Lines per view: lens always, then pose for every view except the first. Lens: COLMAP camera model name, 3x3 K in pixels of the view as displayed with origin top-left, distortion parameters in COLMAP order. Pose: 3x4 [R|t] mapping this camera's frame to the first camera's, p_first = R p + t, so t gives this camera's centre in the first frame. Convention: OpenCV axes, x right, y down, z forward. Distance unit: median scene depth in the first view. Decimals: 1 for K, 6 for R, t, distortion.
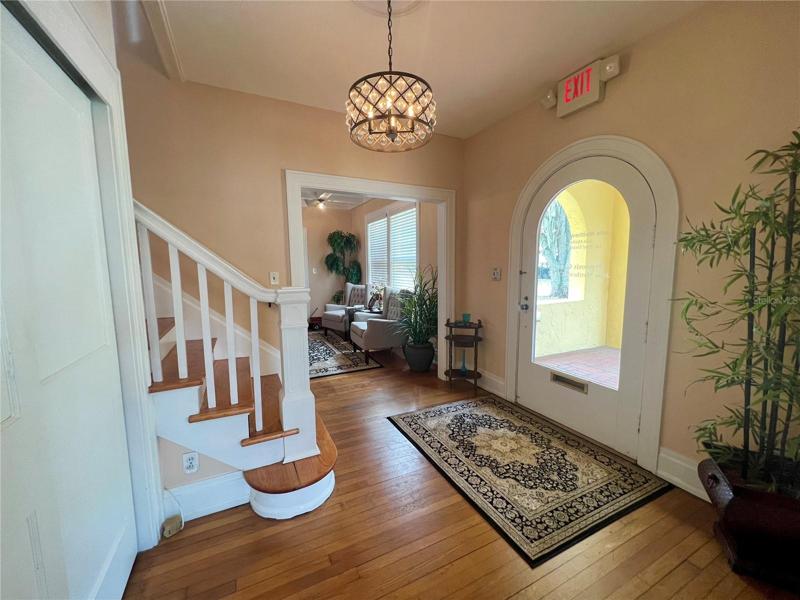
lens RADIAL K [[322.4, 0, 398.3], [0, 322.4, 299.4], [0, 0, 1]] dist [-0.000182, -0.000017]
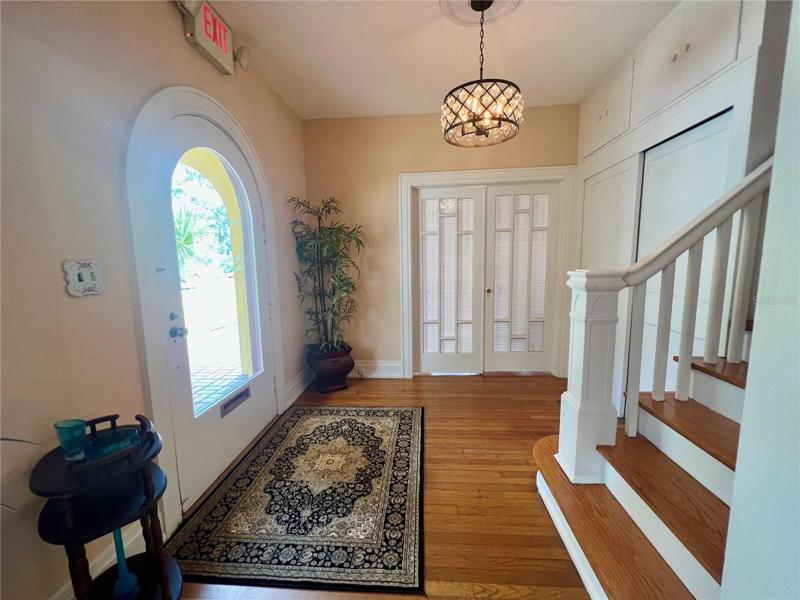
lens RADIAL K [[322.4, 0, 398.0], [0, 322.4, 300.0], [0, 0, 1]] dist [-0.000182, -0.000017]
pose [[-0.858954, -0.032553, 0.511017, -0.273506], [0.086824, 0.974267, 0.208003, -0.144891], [-0.504638, 0.223033, -0.834024, 1.643142]]
